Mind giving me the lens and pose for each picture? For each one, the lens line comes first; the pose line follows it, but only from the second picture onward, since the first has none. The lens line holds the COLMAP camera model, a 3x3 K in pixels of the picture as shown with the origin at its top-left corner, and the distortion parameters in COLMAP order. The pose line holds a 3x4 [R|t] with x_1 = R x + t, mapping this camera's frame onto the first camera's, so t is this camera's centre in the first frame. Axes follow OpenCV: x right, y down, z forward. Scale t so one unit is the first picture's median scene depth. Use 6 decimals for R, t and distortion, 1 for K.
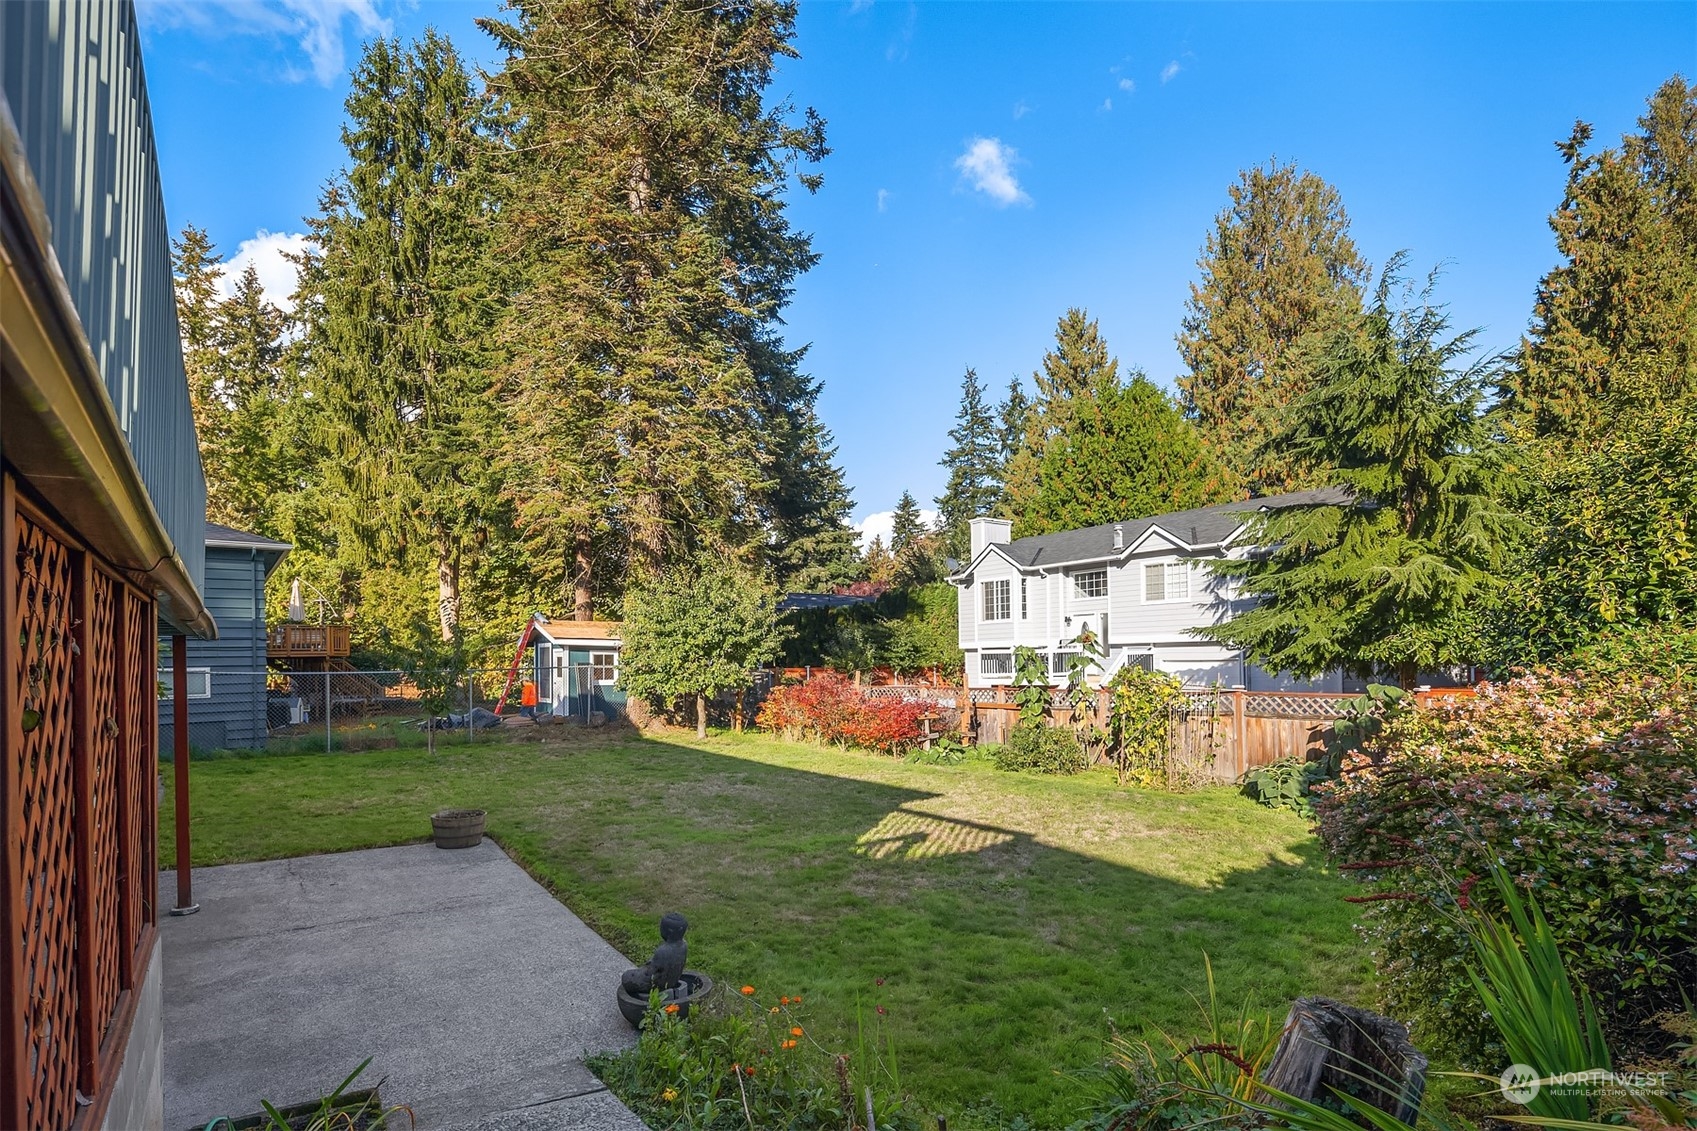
lens RADIAL K [[831.6, 0, 832.2], [0, 831.6, 675.8], [0, 0, 1]] dist [0.012247, -0.005618]
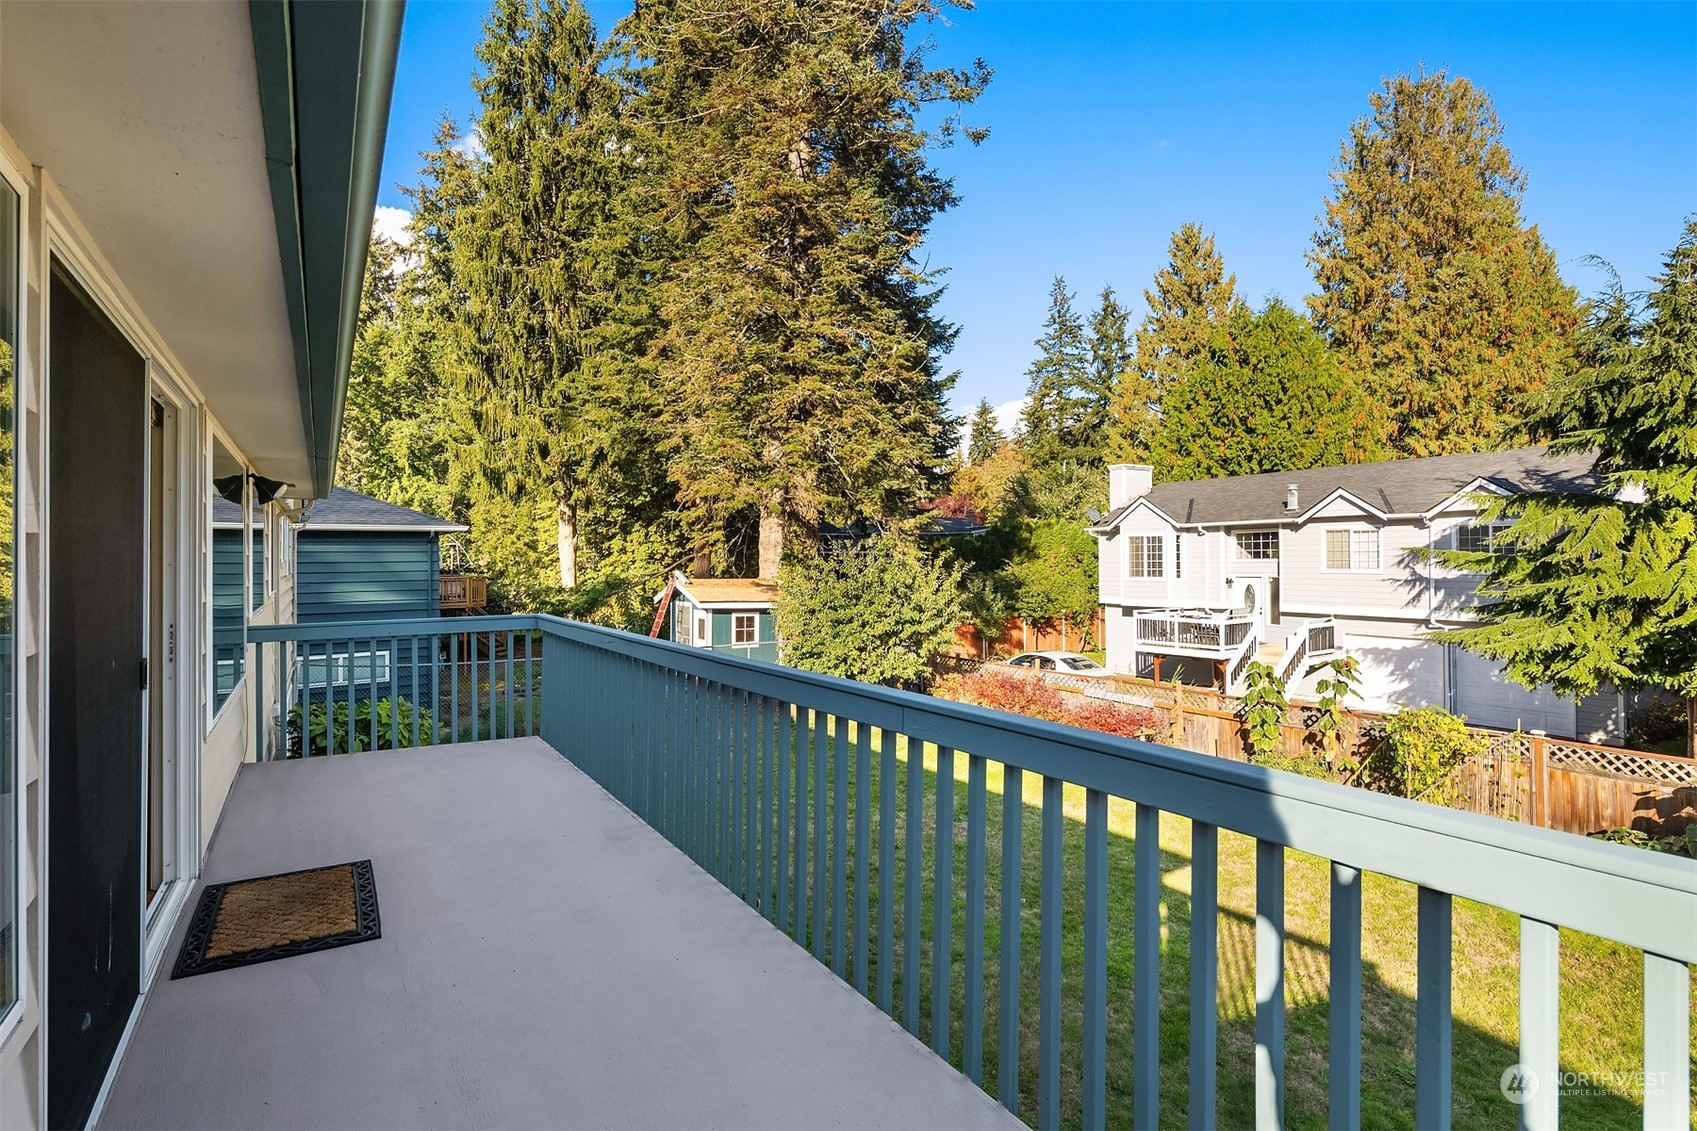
lens RADIAL K [[831.6, 0, 820.3], [0, 831.6, 565.1], [0, 0, 1]] dist [0.012247, -0.005618]
pose [[0.997078, 0.010878, -0.075608, -0.089315], [-0.011103, 0.999935, -0.002547, -0.066518], [0.075576, 0.003379, 0.997134, 0.024577]]
